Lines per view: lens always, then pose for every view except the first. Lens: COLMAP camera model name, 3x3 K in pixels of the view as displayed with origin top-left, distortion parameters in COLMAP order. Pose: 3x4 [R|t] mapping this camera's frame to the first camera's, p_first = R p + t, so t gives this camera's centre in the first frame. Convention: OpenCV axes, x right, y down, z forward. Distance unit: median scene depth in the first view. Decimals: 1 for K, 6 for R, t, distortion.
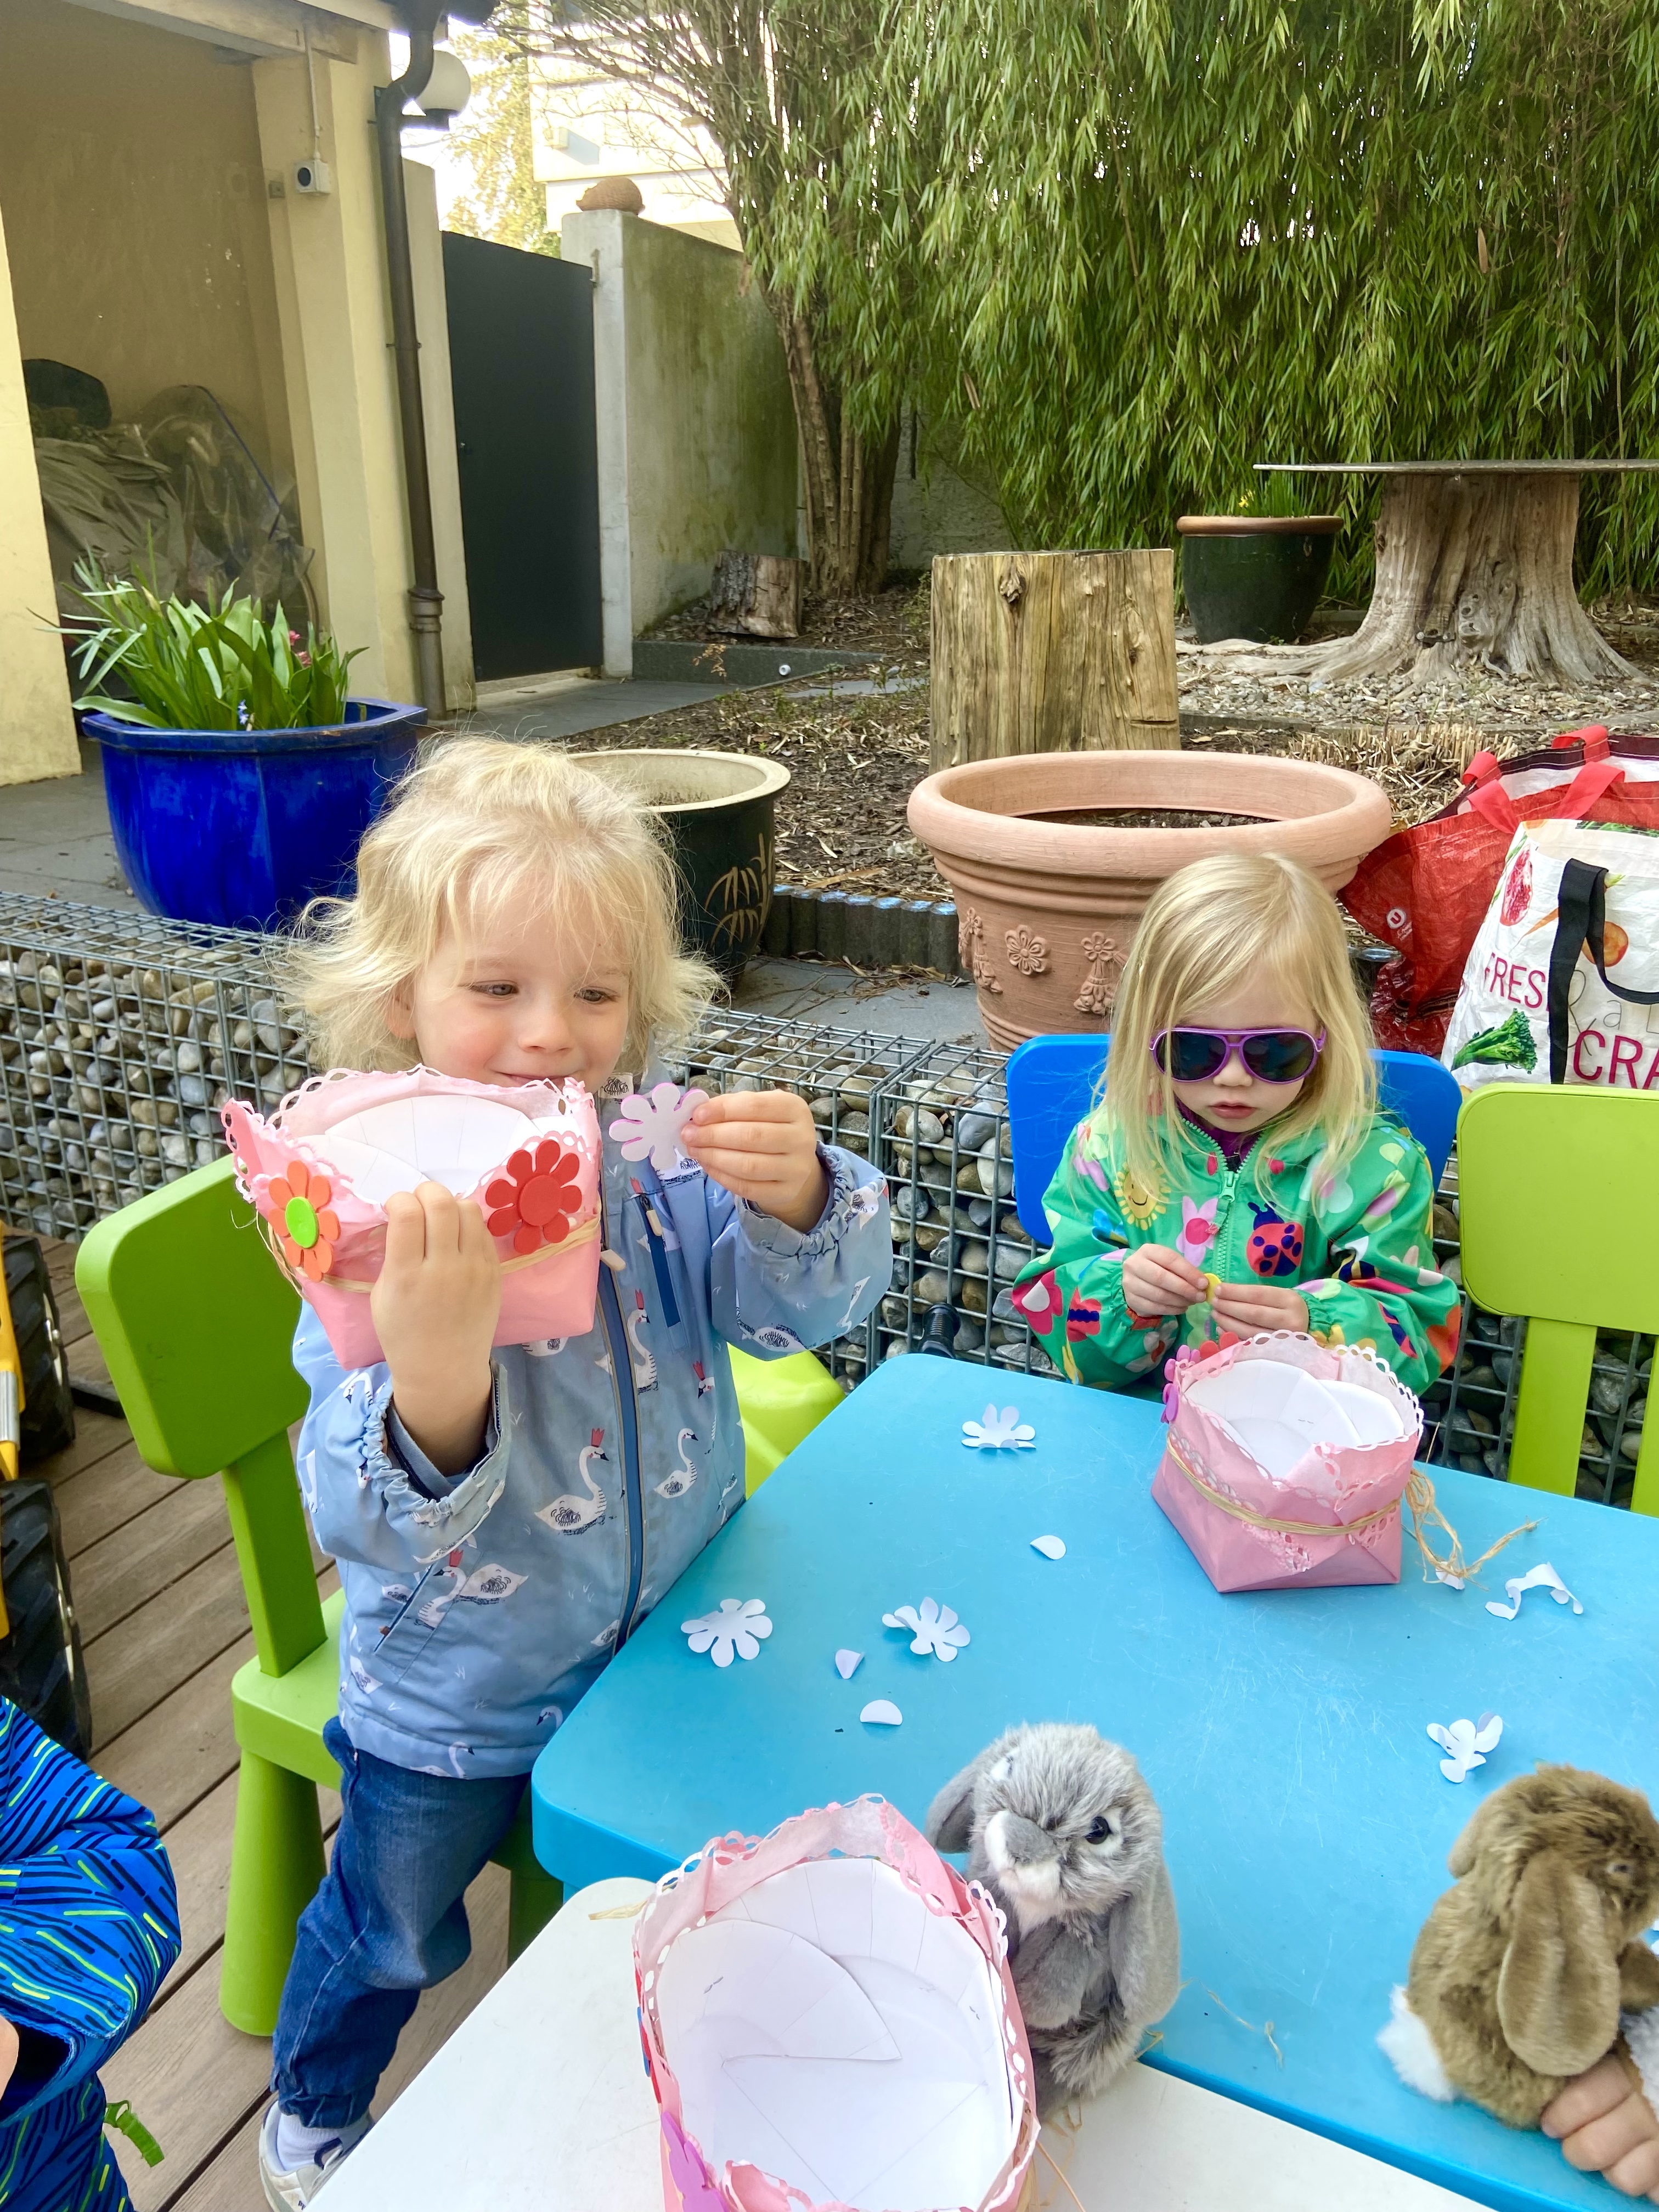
lens RADIAL K [[1699.3, 0, 785.6], [0, 1699.3, 1105.8], [0, 0, 1]] dist [0.147735, -0.183073]
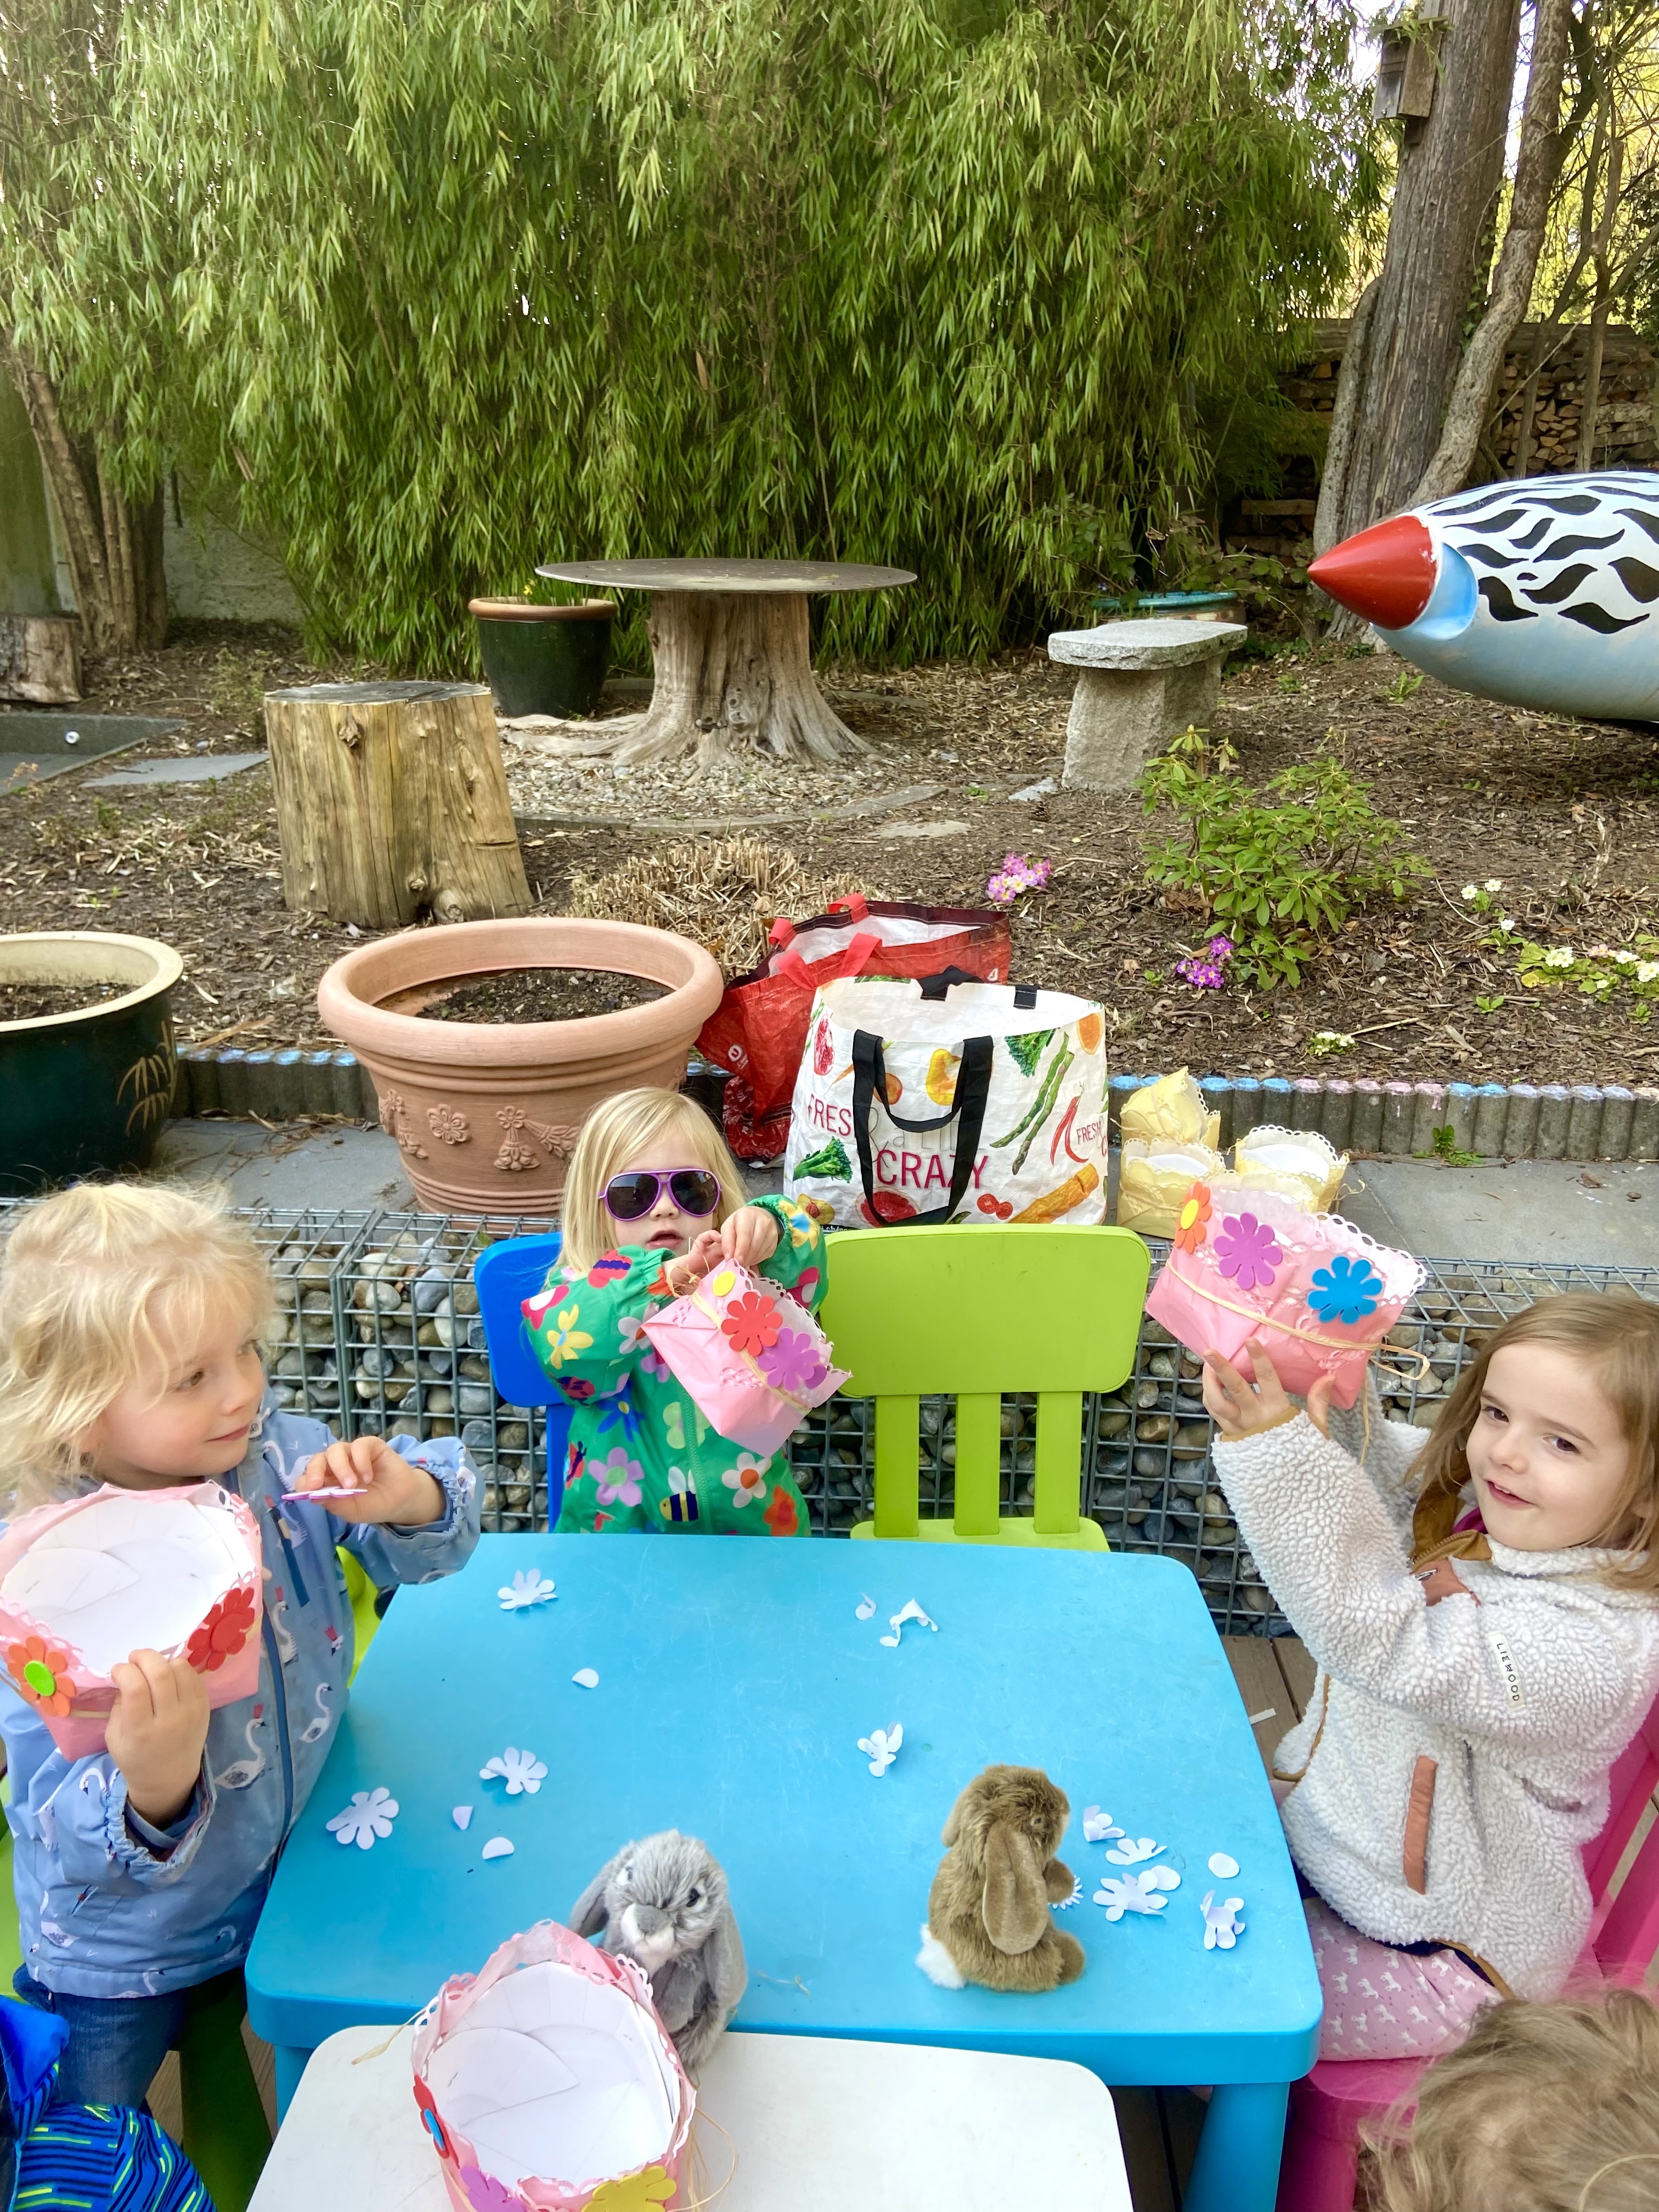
lens RADIAL K [[1714.1, 0, 829.5], [0, 1714.1, 1106.0], [0, 0, 1]] dist [0.139973, -0.202240]
pose [[0.910976, -0.125150, 0.393013, -0.050417], [0.120918, 0.992023, 0.035619, -0.070697], [-0.394336, 0.015074, 0.918843, -0.108842]]
